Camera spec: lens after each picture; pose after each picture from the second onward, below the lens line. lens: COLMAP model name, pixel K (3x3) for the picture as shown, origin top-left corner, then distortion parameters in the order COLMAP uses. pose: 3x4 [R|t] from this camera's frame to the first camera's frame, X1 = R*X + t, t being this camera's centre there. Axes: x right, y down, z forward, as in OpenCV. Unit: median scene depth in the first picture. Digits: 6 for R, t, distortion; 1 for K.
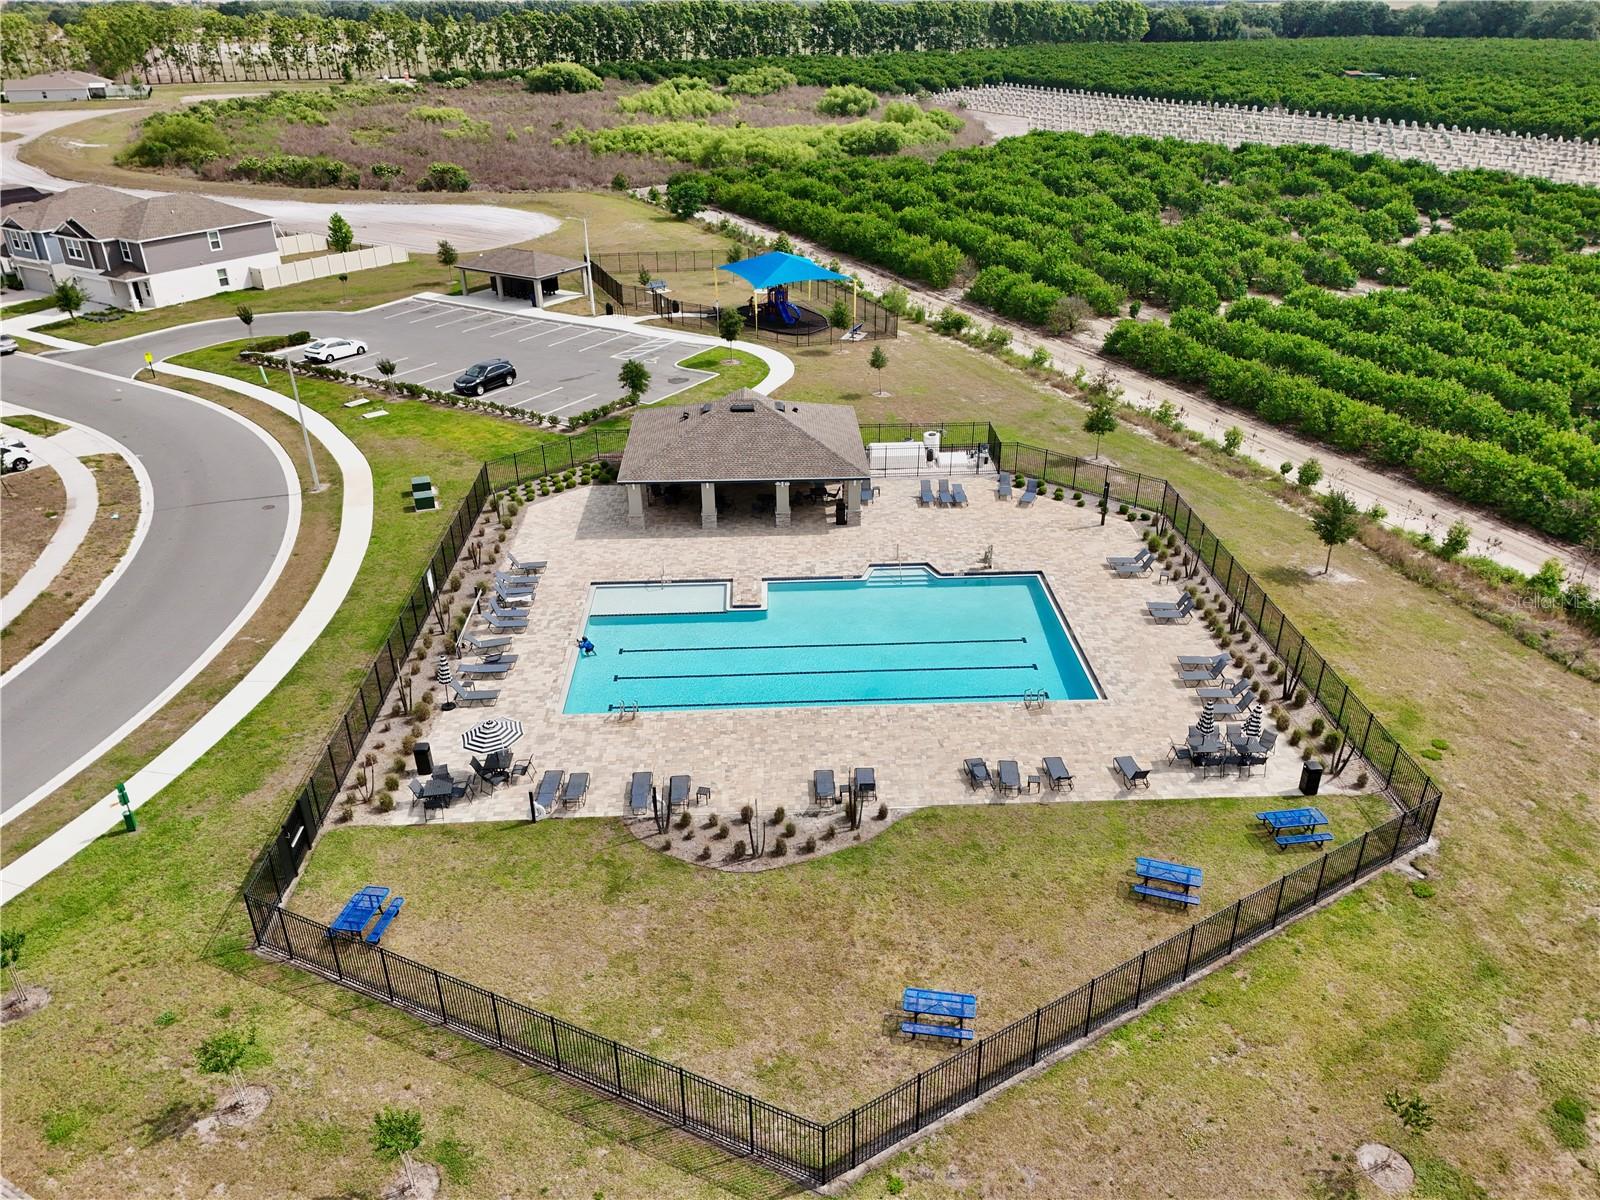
lens RADIAL K [[1176.4, 0, 803.3], [0, 1176.4, 612.1], [0, 0, 1]] dist [0.072150, -0.070560]
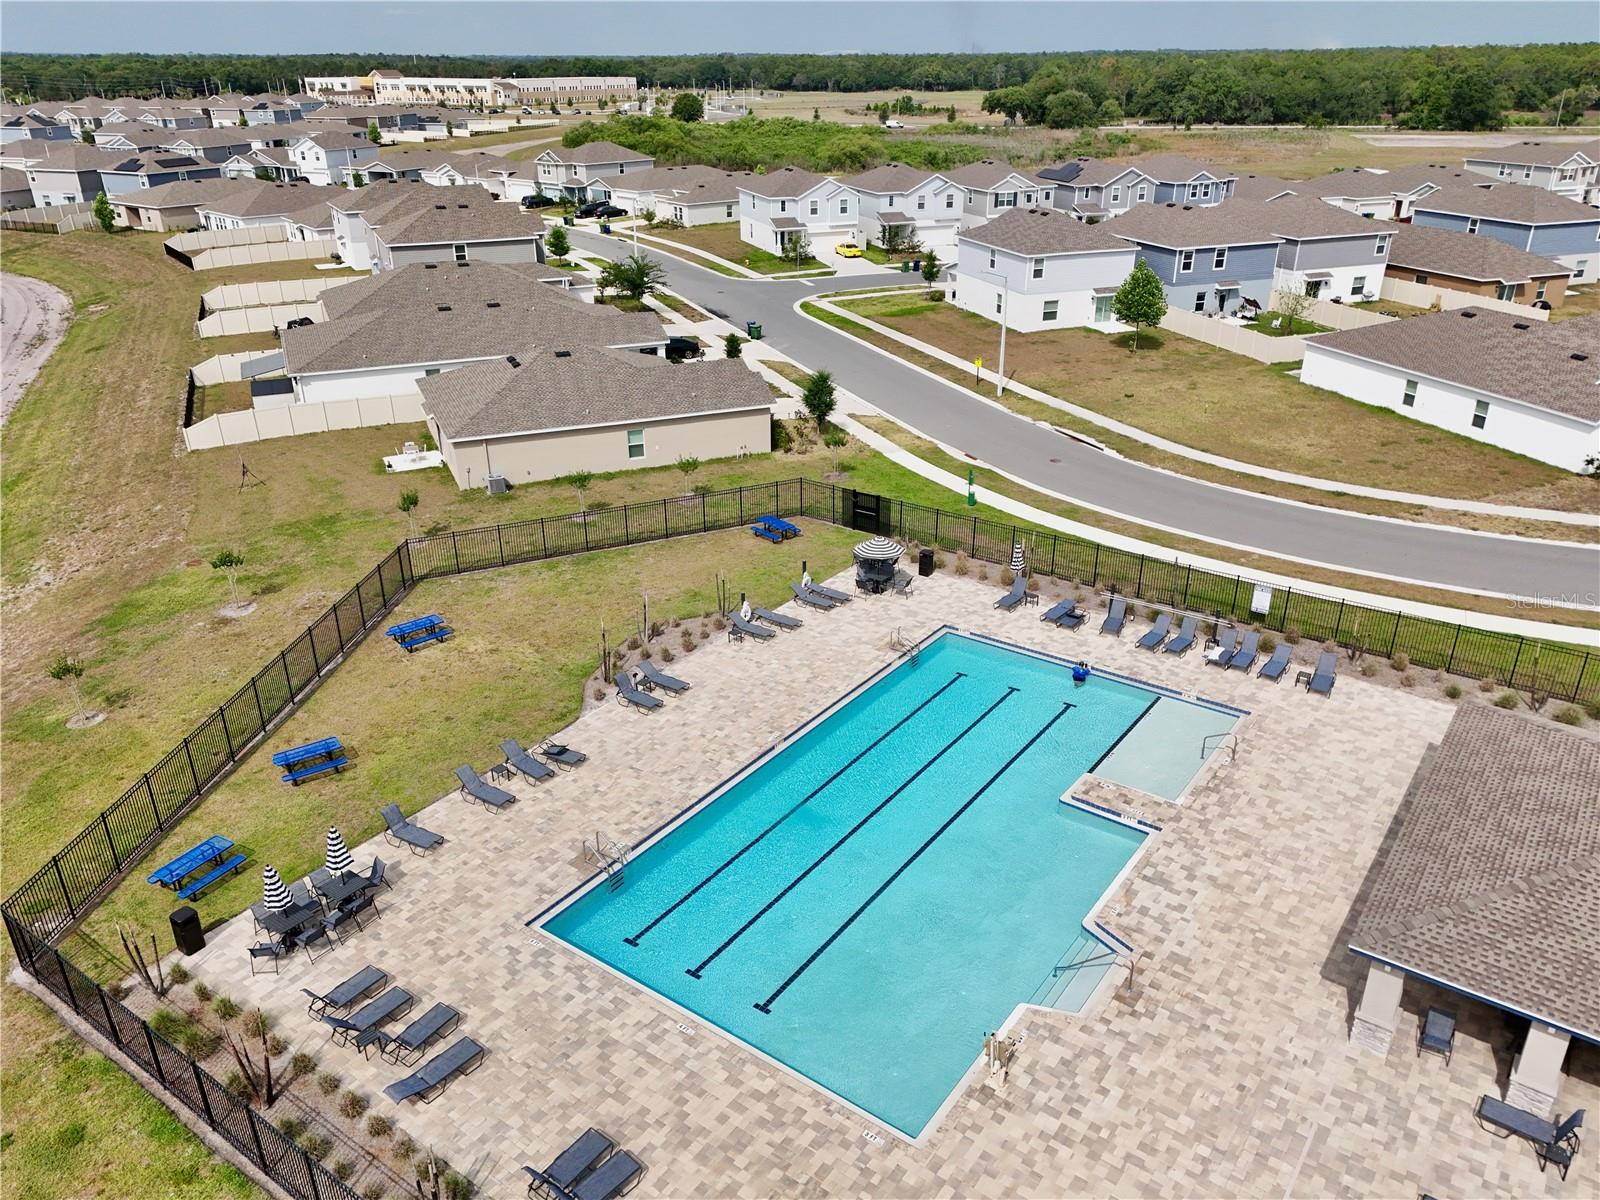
lens RADIAL K [[1176.4, 0, 803.3], [0, 1176.4, 612.1], [0, 0, 1]] dist [0.072150, -0.070560]
pose [[-0.620689, 0.347390, -0.702898, 0.557180], [-0.352440, 0.677194, 0.645906, -0.516877], [0.700379, 0.648636, -0.297893, 1.183319]]
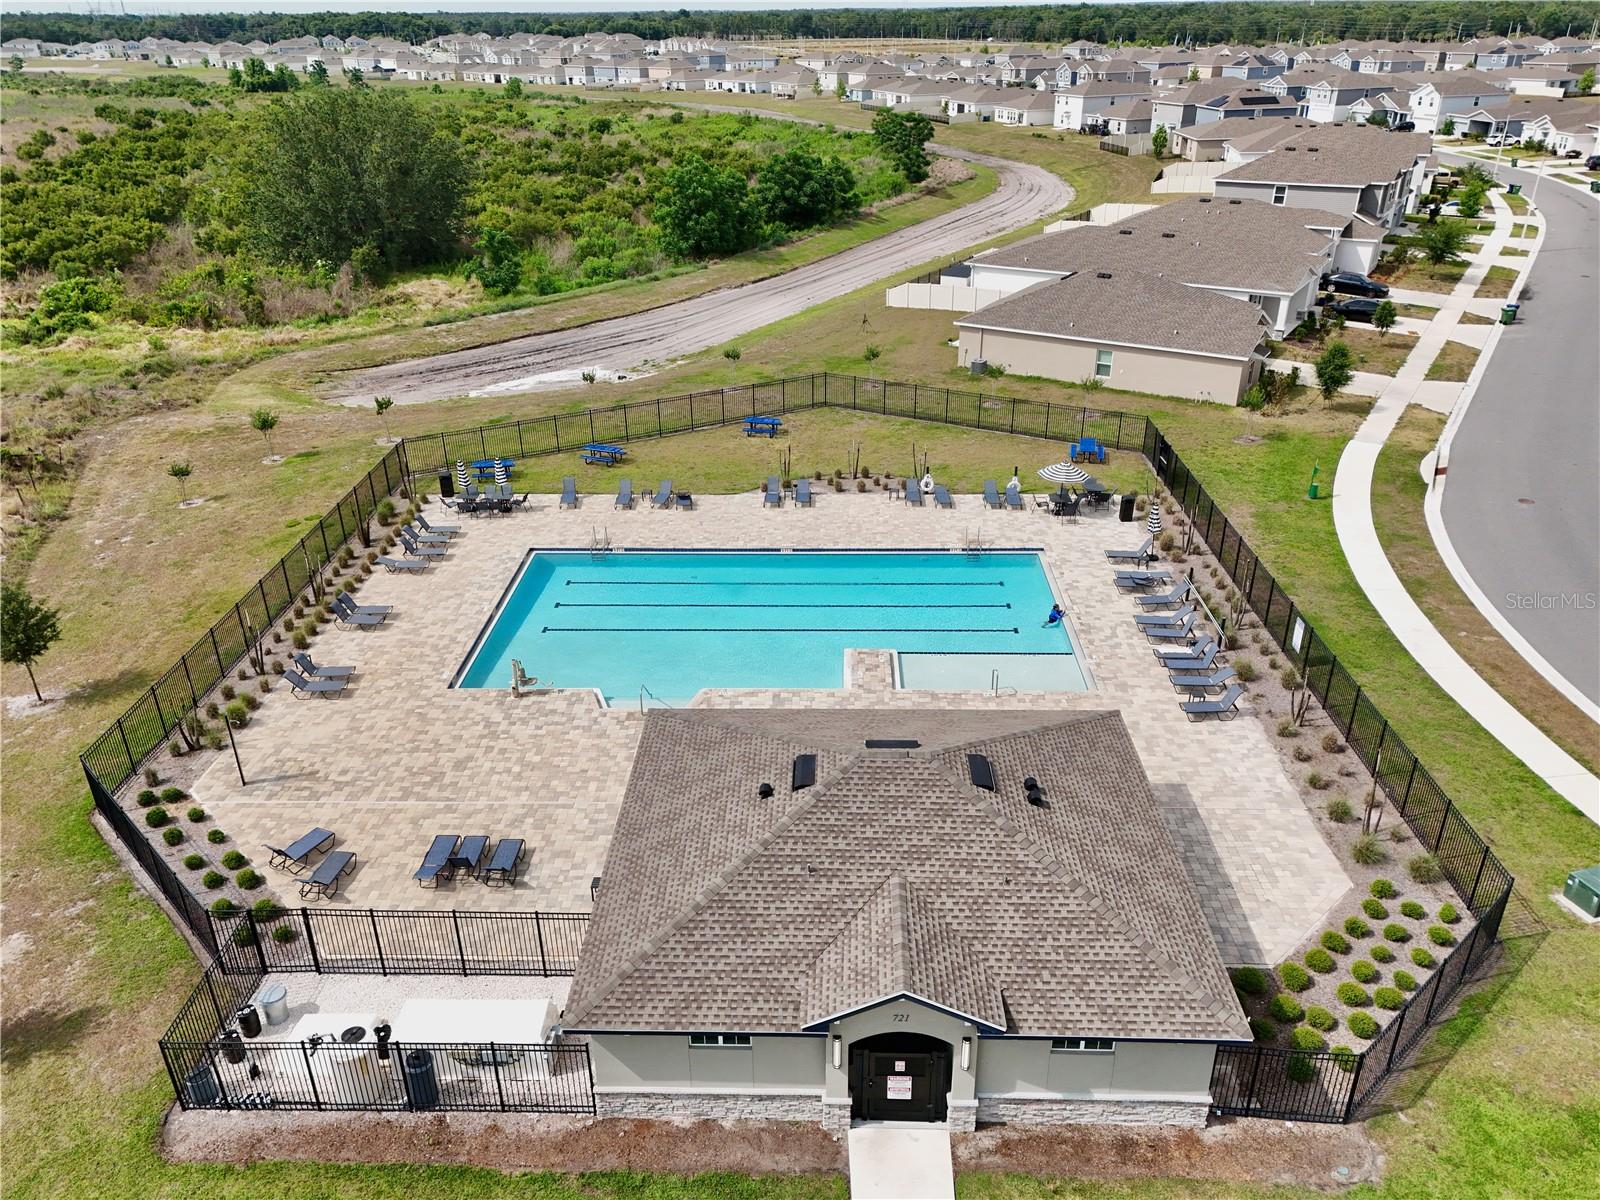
lens RADIAL K [[1176.4, 0, 803.3], [0, 1176.4, 612.1], [0, 0, 1]] dist [0.072150, -0.070560]
pose [[-0.997432, -0.008495, 0.071118, -0.067837], [0.052988, 0.580543, 0.812504, -0.751226], [-0.048190, 0.814185, -0.578602, 1.649439]]
